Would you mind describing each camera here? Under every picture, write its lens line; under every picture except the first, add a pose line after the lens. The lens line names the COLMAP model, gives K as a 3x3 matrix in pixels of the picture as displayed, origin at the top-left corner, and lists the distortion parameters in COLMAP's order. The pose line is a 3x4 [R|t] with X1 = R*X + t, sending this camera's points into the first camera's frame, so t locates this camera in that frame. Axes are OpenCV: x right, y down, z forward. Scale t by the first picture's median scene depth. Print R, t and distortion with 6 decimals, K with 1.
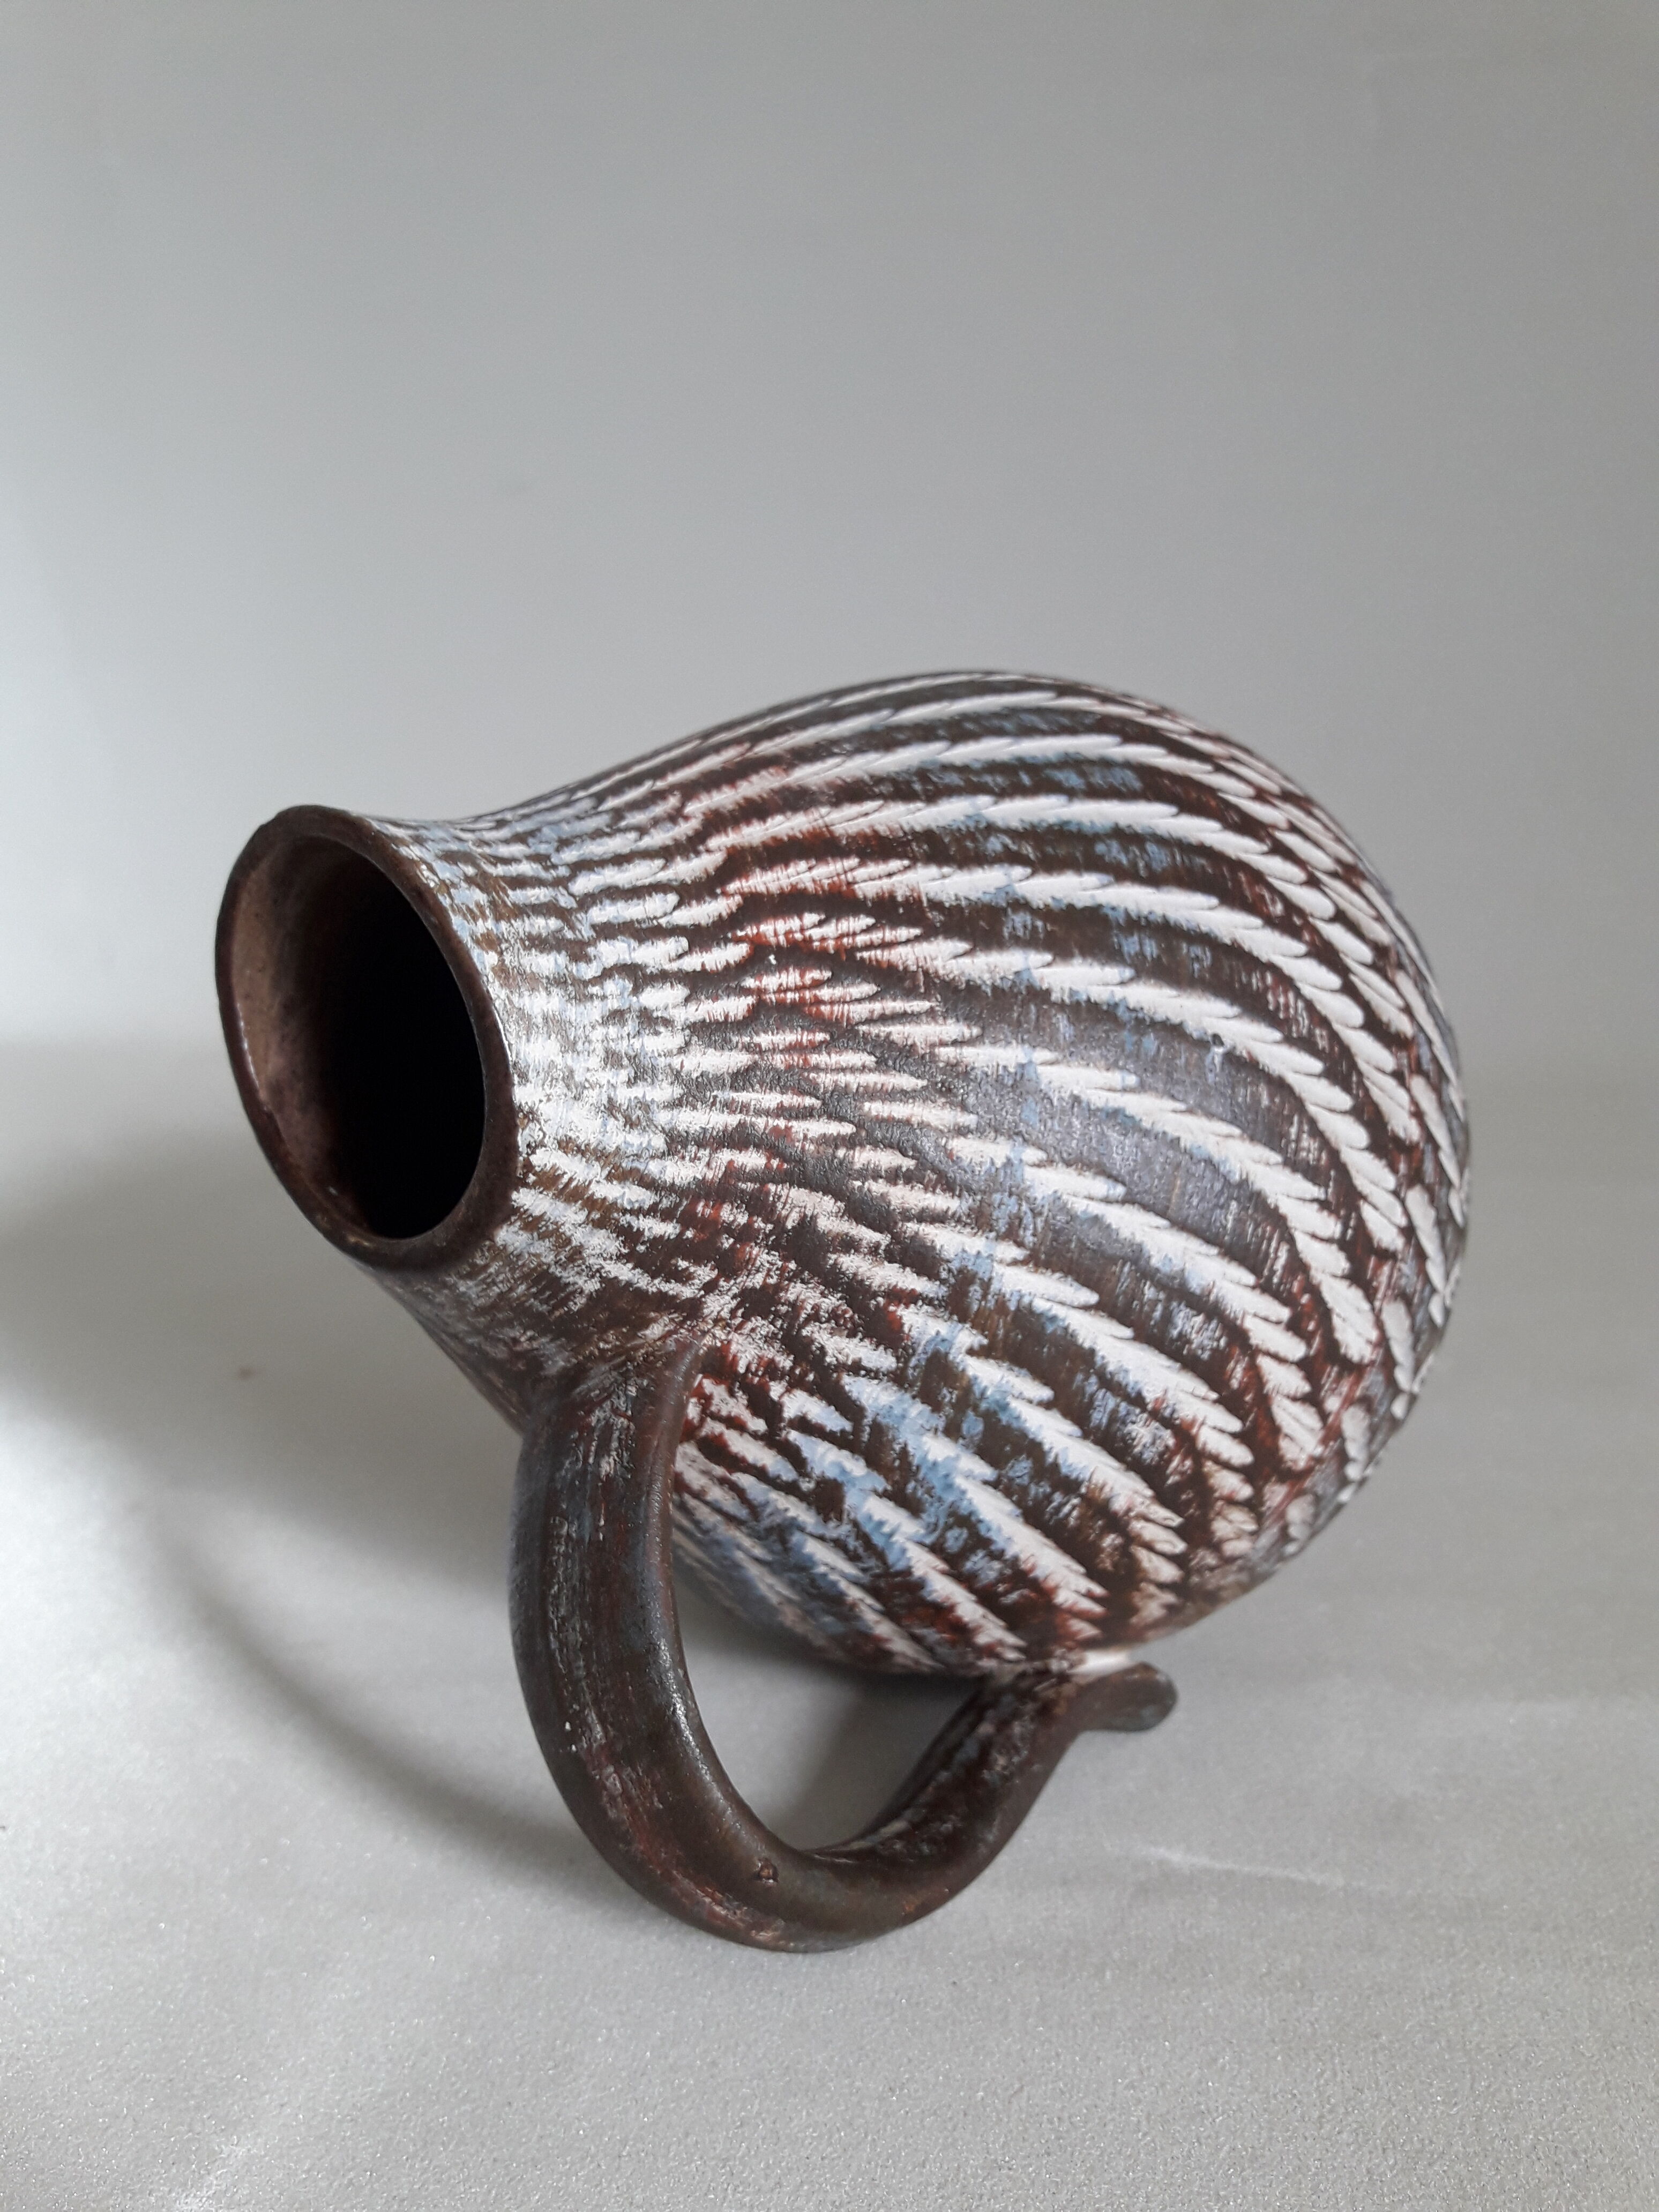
lens RADIAL K [[1811.5, 0, 827.0], [0, 1811.5, 1098.1], [0, 0, 1]] dist [0.112490, -0.015009]
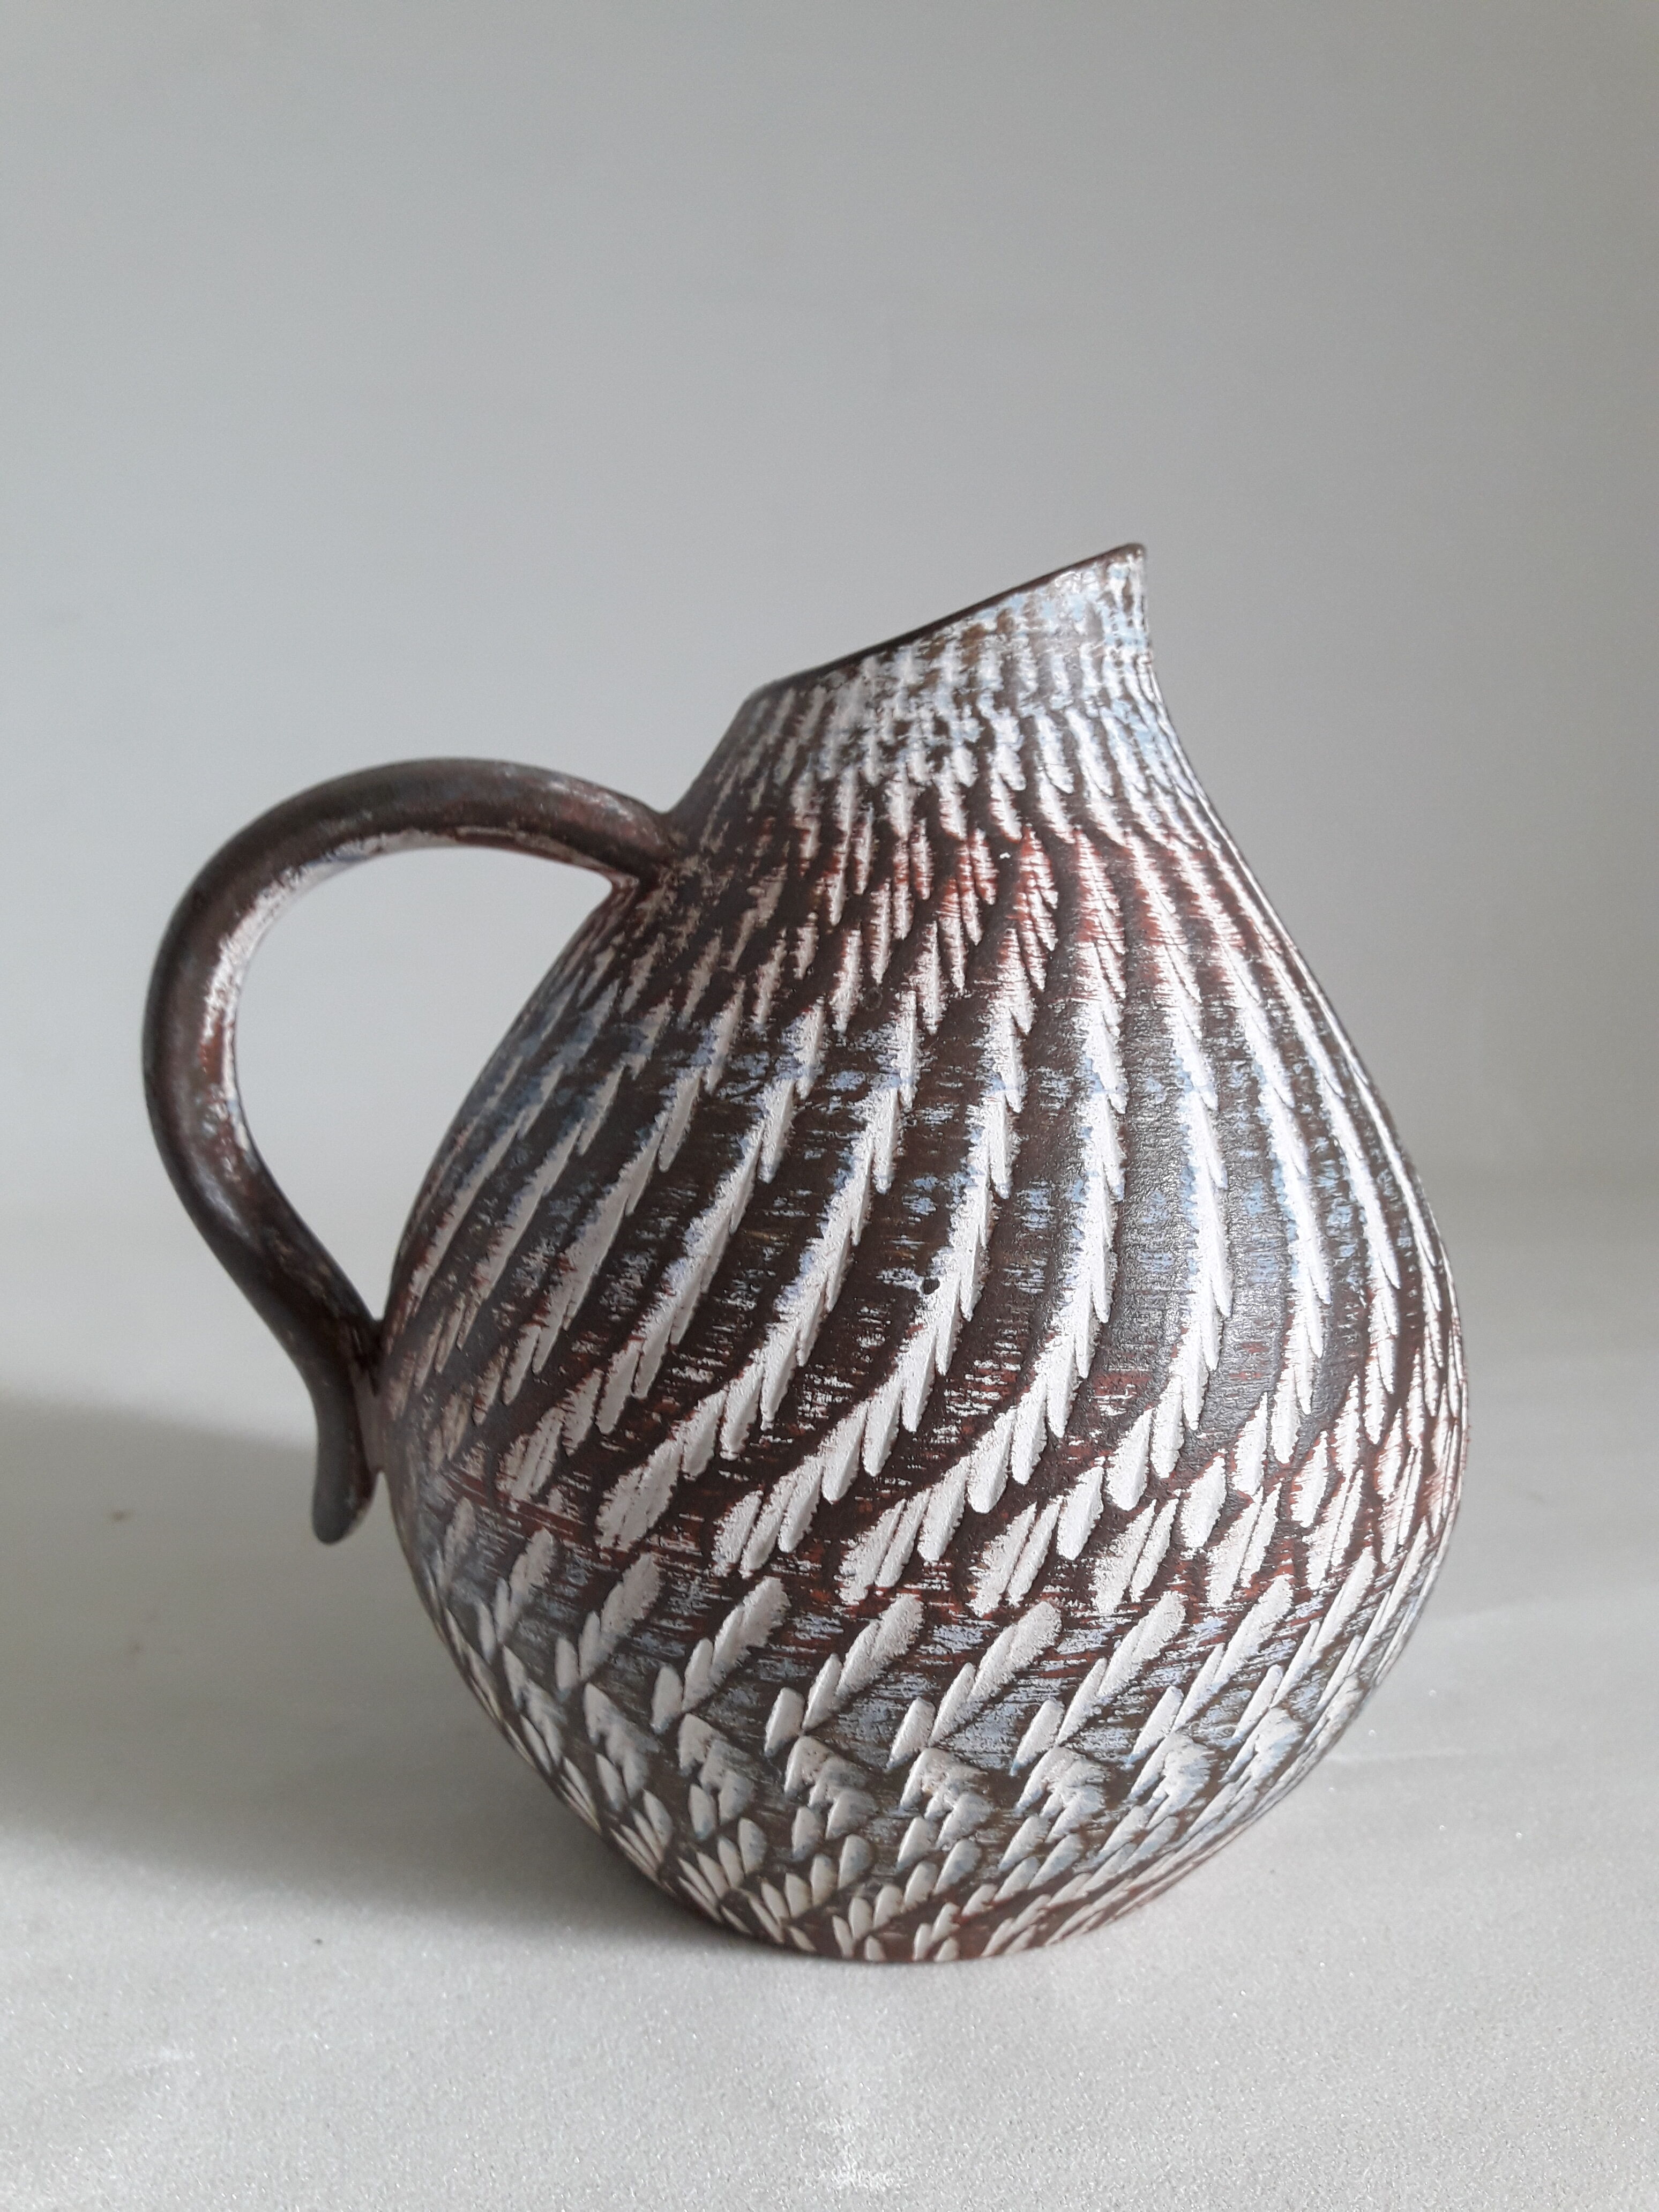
lens RADIAL K [[1811.5, 0, 823.7], [0, 1811.5, 1108.5], [0, 0, 1]] dist [0.112490, -0.015009]
pose [[-0.052611, 0.834008, -0.549239, 0.657597], [-0.966811, 0.095160, 0.237108, -0.208082], [0.250016, 0.543485, 0.801322, 0.230886]]
